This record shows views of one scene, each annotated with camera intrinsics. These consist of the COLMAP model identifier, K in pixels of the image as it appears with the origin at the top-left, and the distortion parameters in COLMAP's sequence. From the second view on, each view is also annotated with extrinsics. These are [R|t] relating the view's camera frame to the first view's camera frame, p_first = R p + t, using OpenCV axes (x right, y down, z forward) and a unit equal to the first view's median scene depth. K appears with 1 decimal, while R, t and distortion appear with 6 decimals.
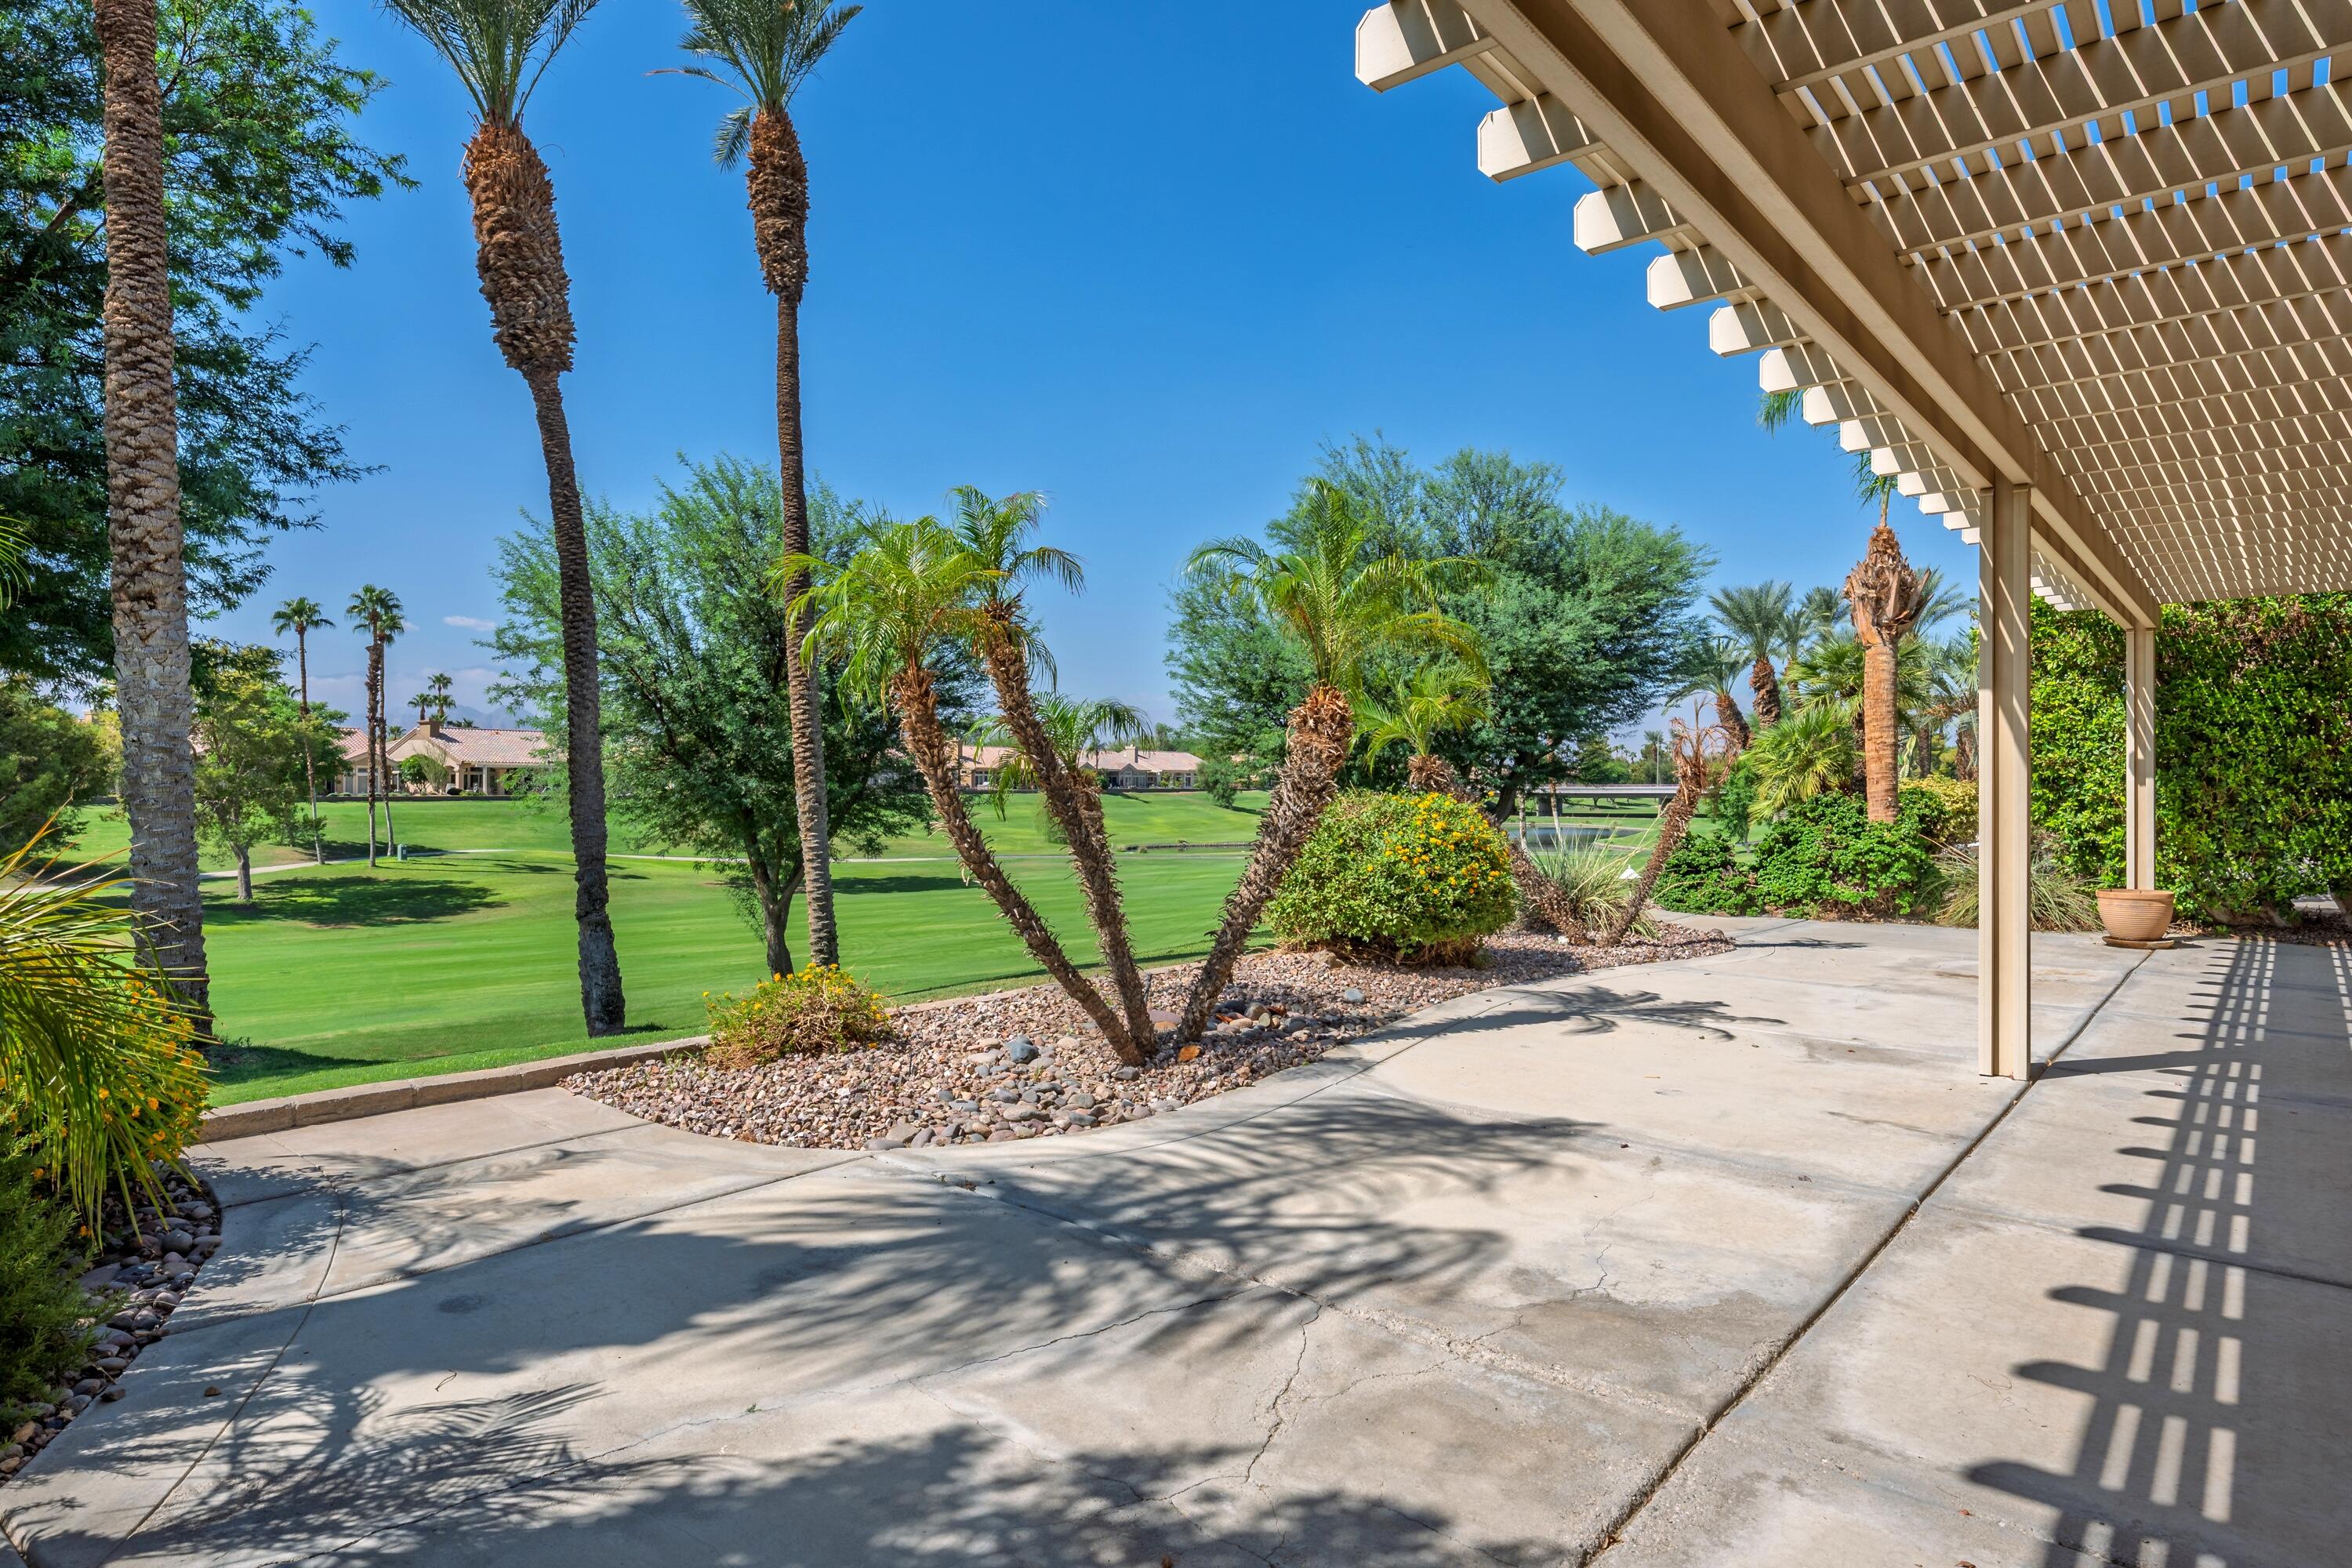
lens RADIAL K [[1300.7, 0, 1176.0], [0, 1300.7, 784.0], [0, 0, 1]] dist [0.035600, -0.035736]
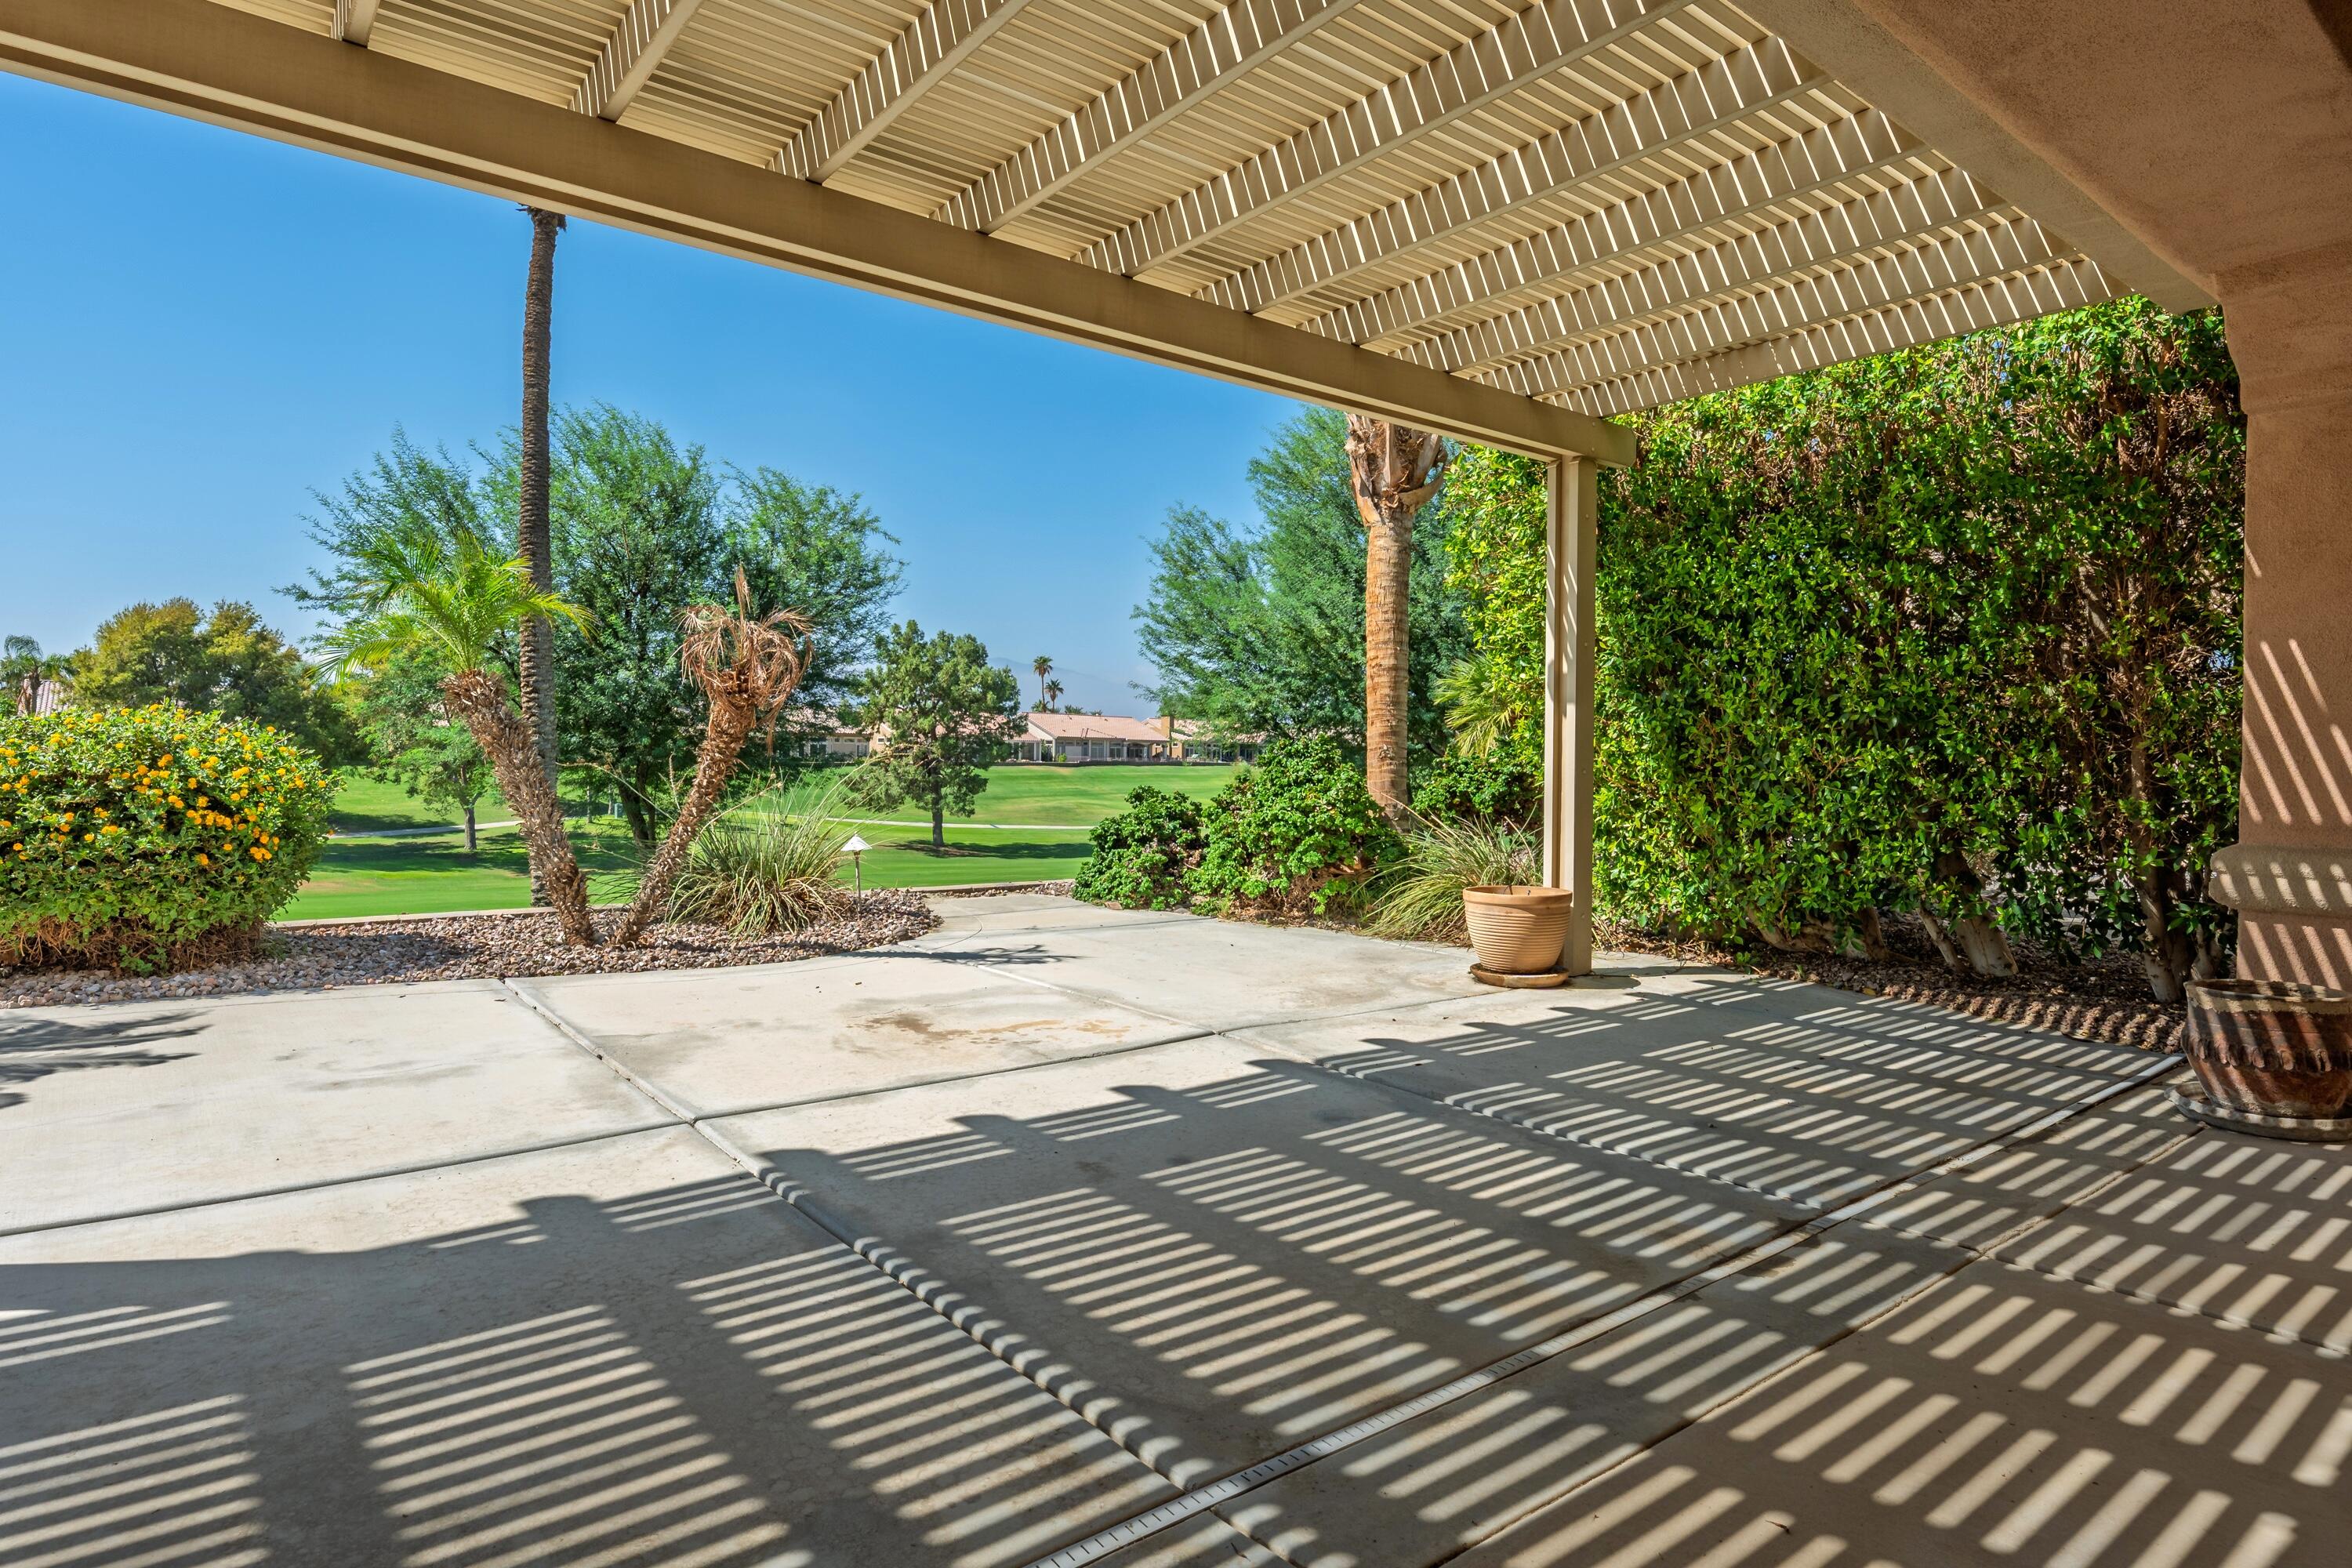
lens RADIAL K [[1276.2, 0, 1168.2], [0, 1276.2, 758.8], [0, 0, 1]] dist [0.003125, -0.001912]
pose [[0.976172, 0.009977, -0.216767, 0.668582], [-0.010110, 0.999949, 0.000494, 0.021450], [0.216761, 0.001709, 0.976223, 0.370845]]
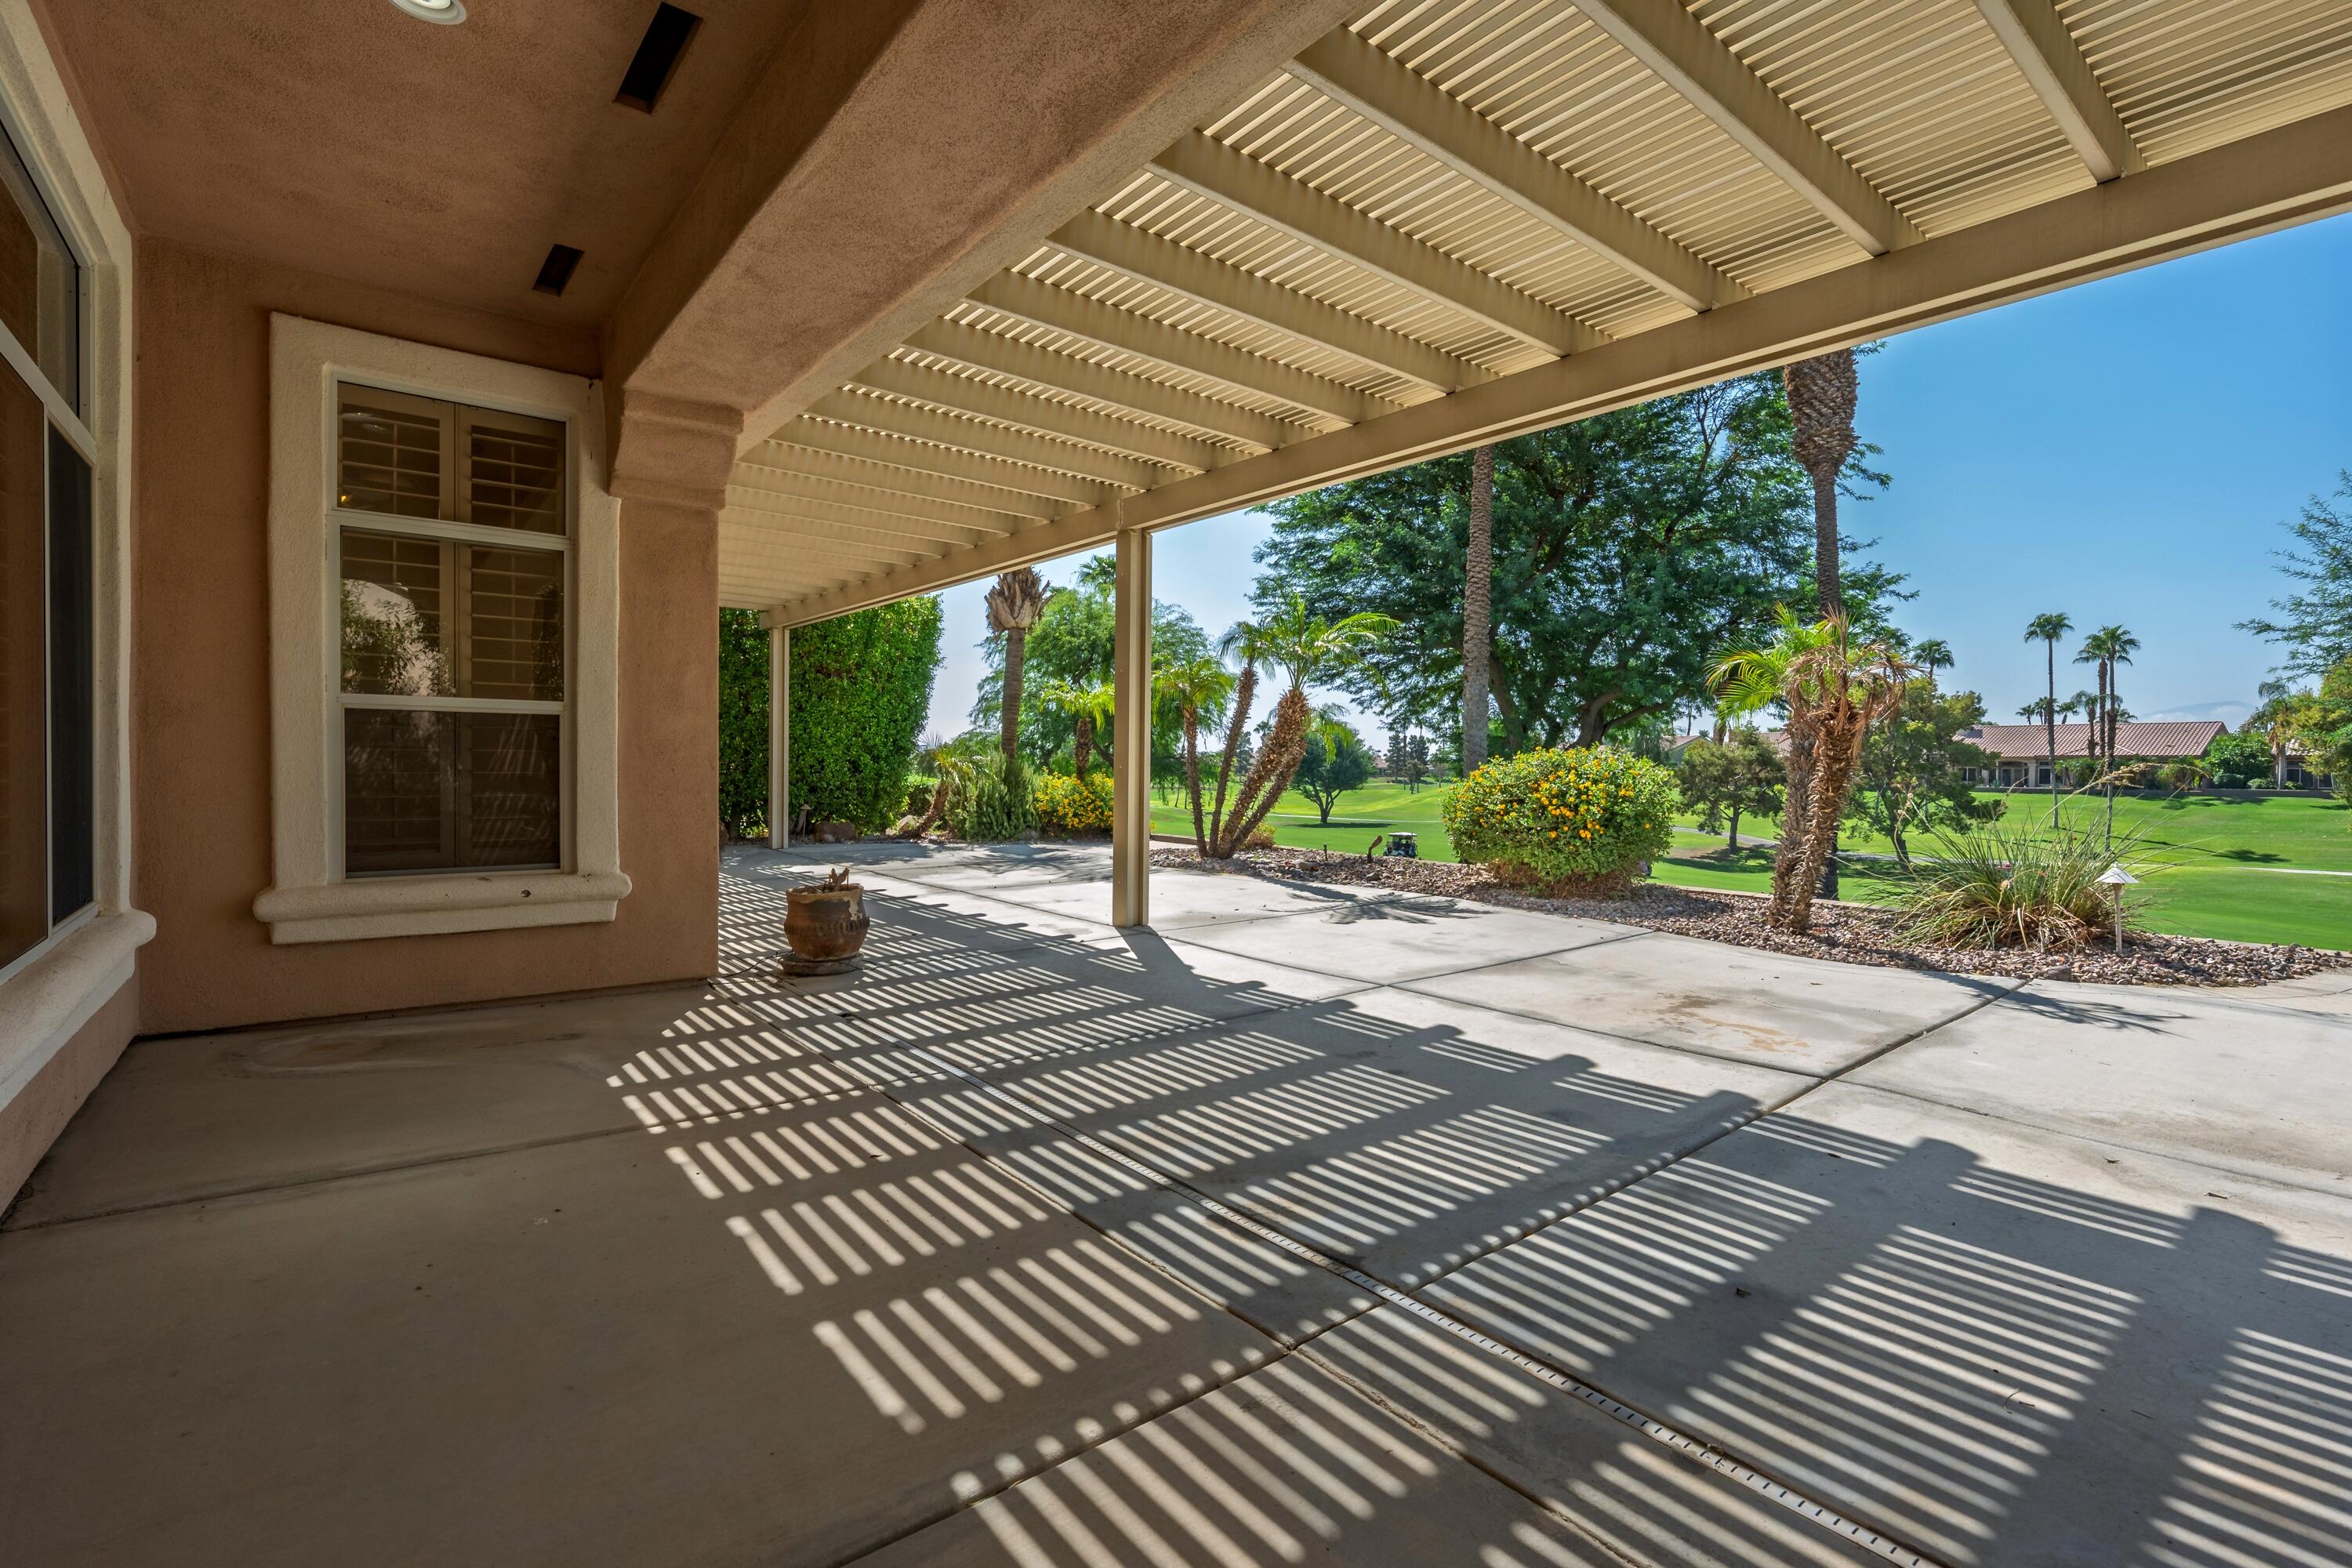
lens RADIAL K [[1054.8, 0, 1173.1], [0, 1054.8, 760.7], [0, 0, 1]] dist [0.000674, -0.000554]
pose [[-0.207889, -0.008343, -0.978117, 0.884357], [-0.011269, 0.999918, -0.006134, 0.022048], [0.978088, 0.009748, -0.207966, 0.601435]]
